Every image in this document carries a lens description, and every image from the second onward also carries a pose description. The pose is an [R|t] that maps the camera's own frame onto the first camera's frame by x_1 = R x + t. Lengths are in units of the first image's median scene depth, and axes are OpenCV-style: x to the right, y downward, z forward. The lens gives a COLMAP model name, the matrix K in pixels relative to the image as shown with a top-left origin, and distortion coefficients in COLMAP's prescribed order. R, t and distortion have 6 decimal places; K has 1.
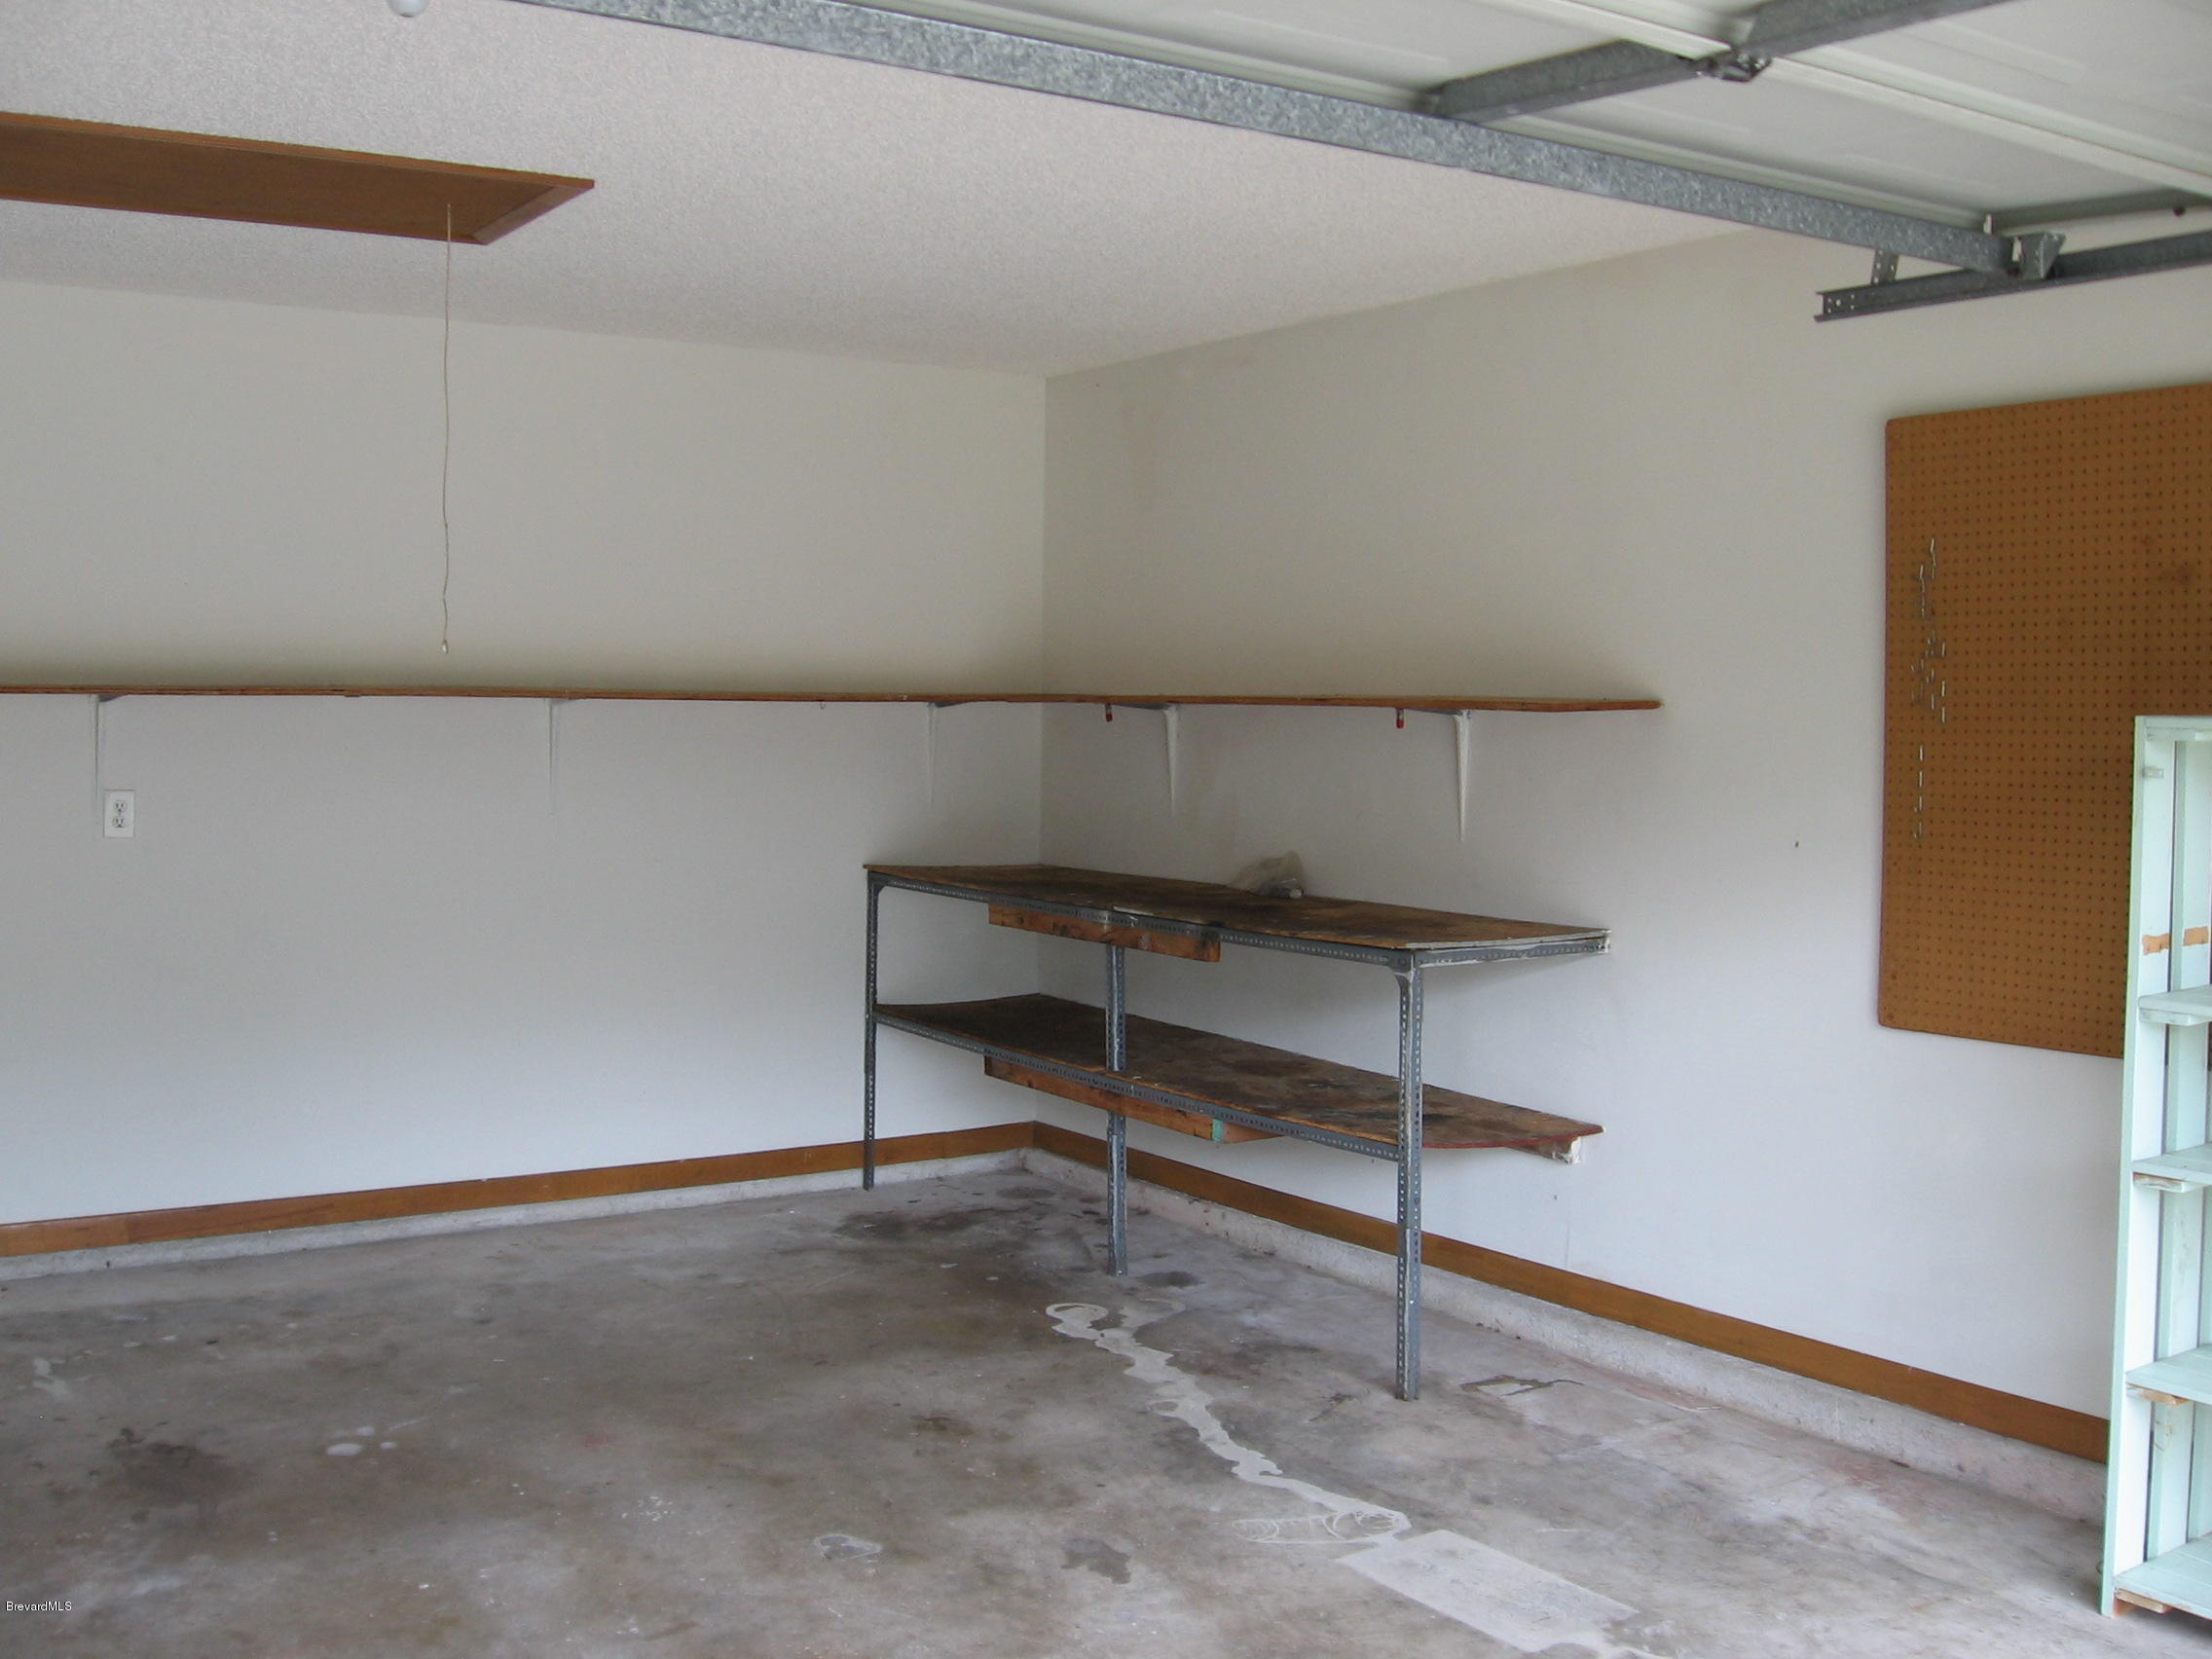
lens RADIAL K [[2284.2, 0, 1090.0], [0, 2284.2, 836.5], [0, 0, 1]] dist [-0.109591, 0.000000]
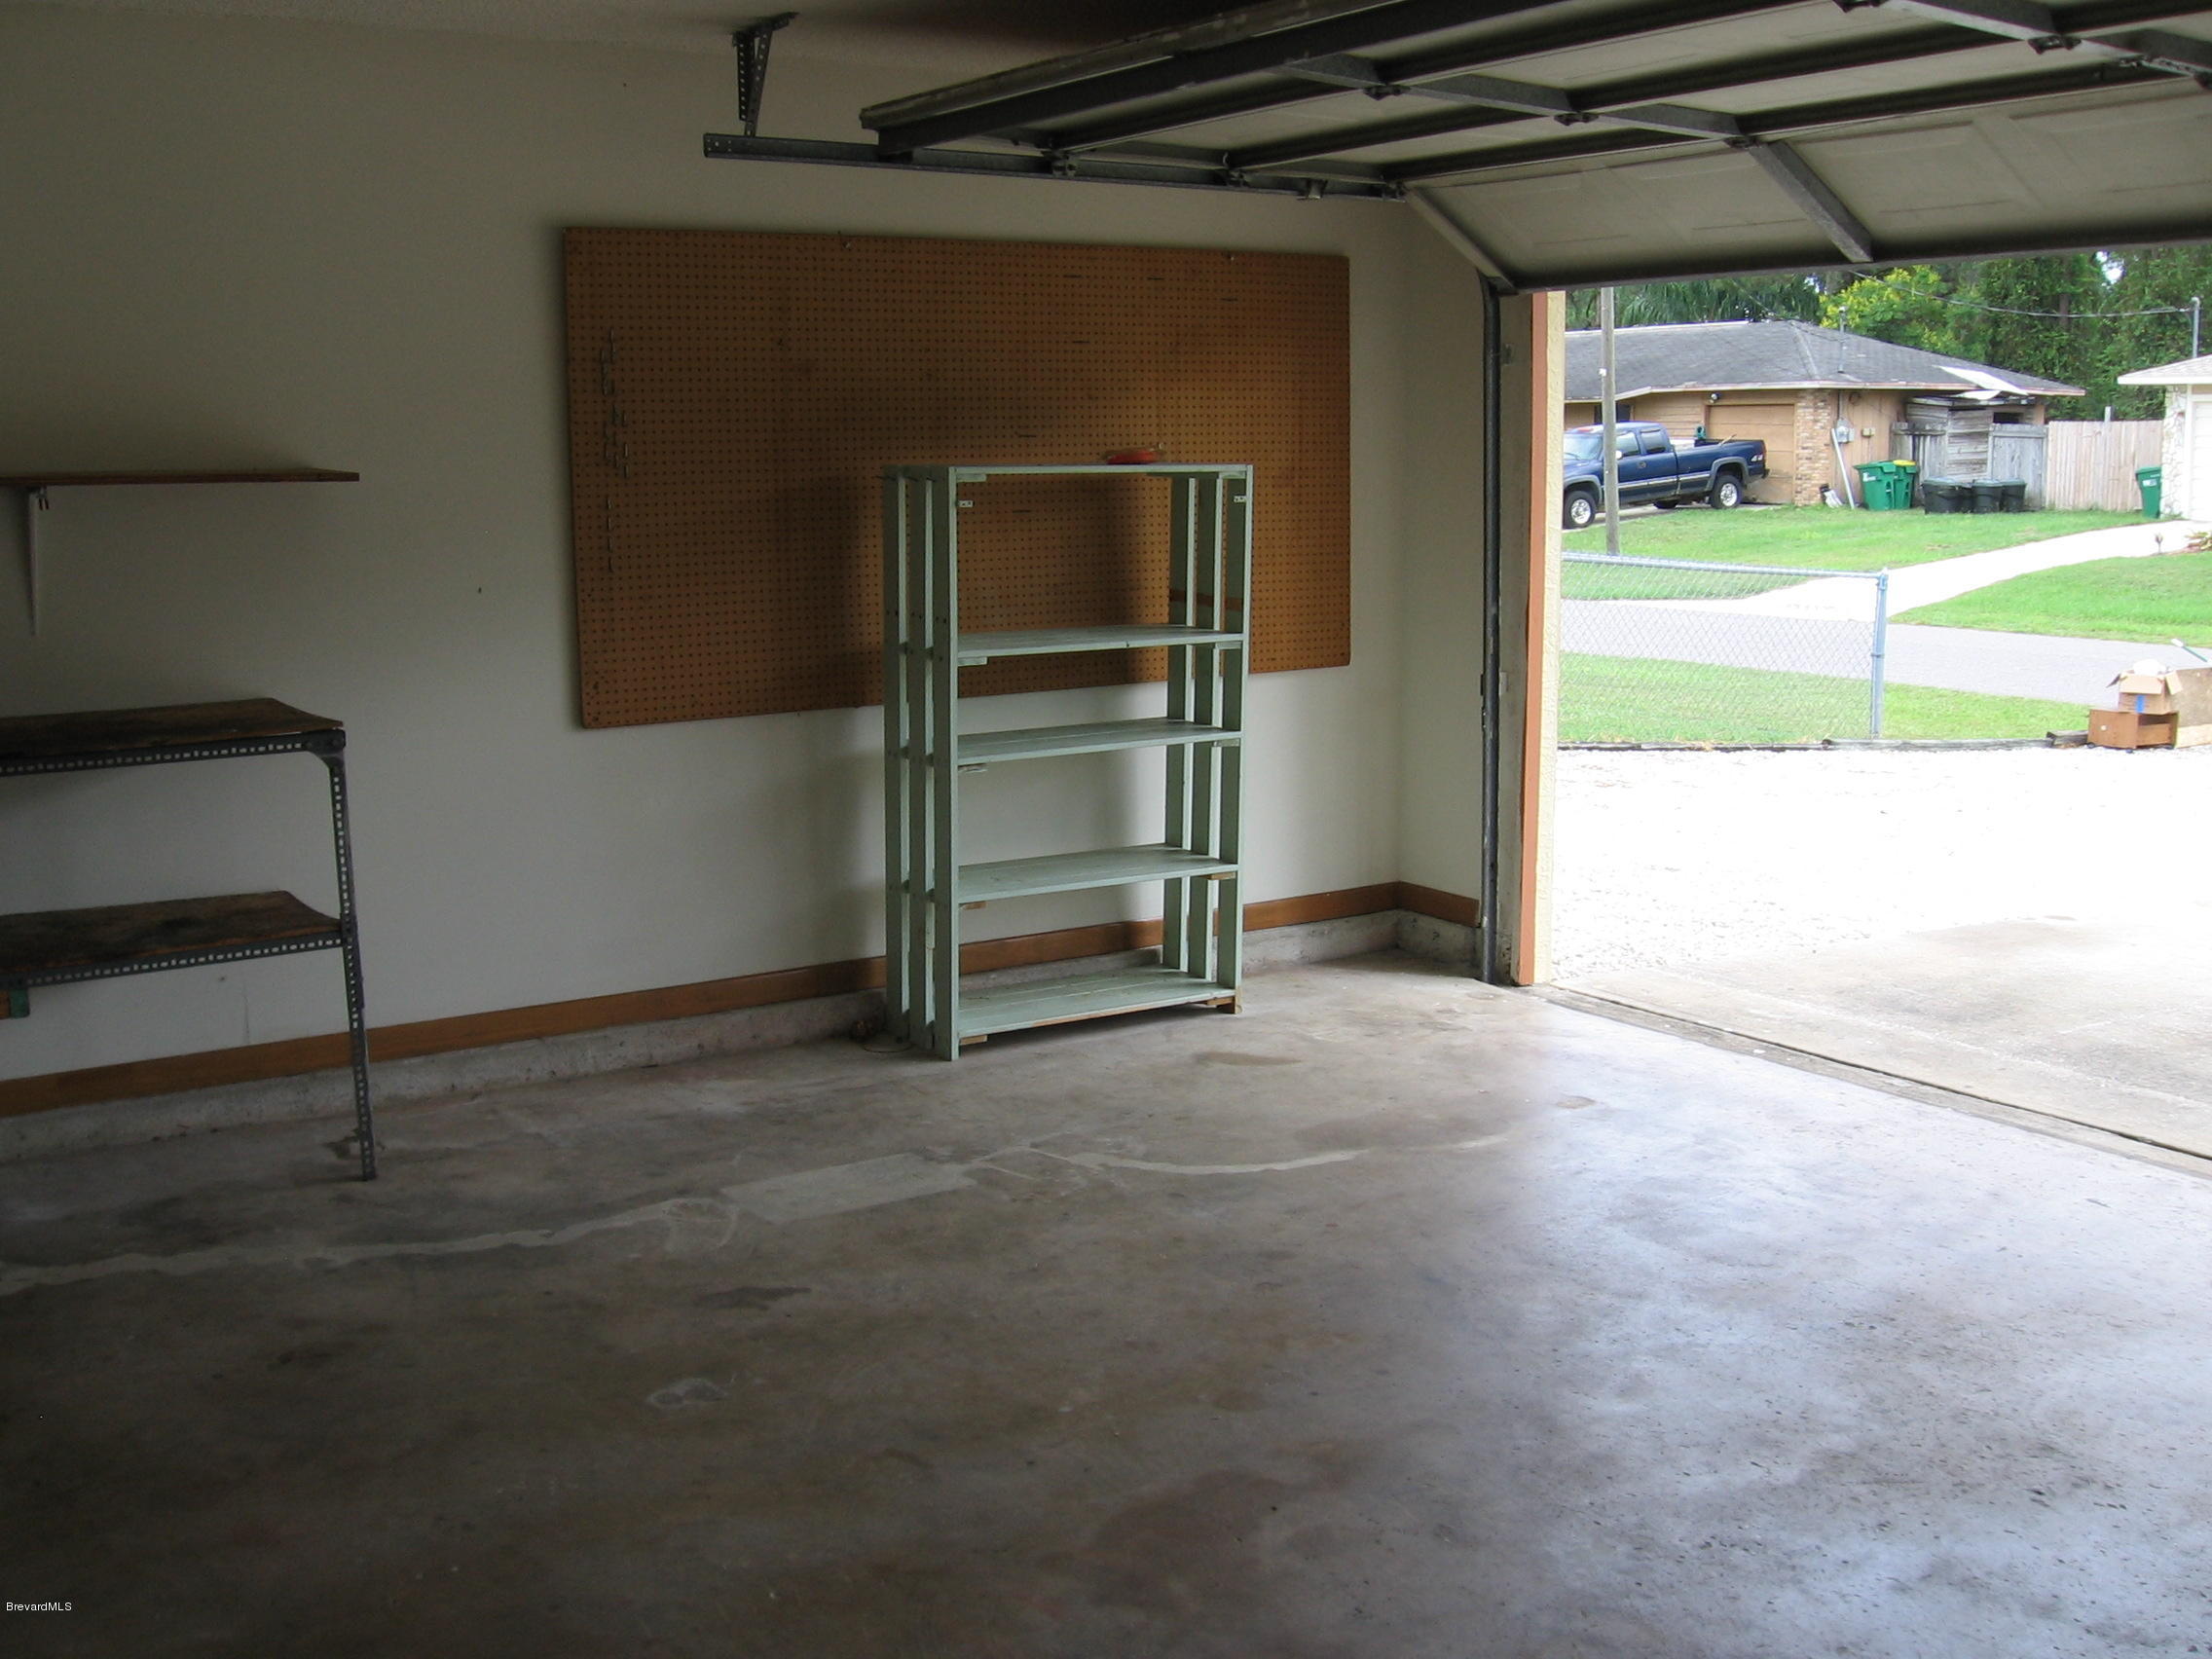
lens RADIAL K [[2284.2, 0, 1081.2], [0, 2284.2, 819.2], [0, 0, 1]] dist [-0.109591, 0.000000]
pose [[0.008589, -0.168584, 0.985650, -0.927263], [0.063919, 0.983763, 0.167704, -0.061092], [-0.997918, 0.061561, 0.019225, 0.755630]]
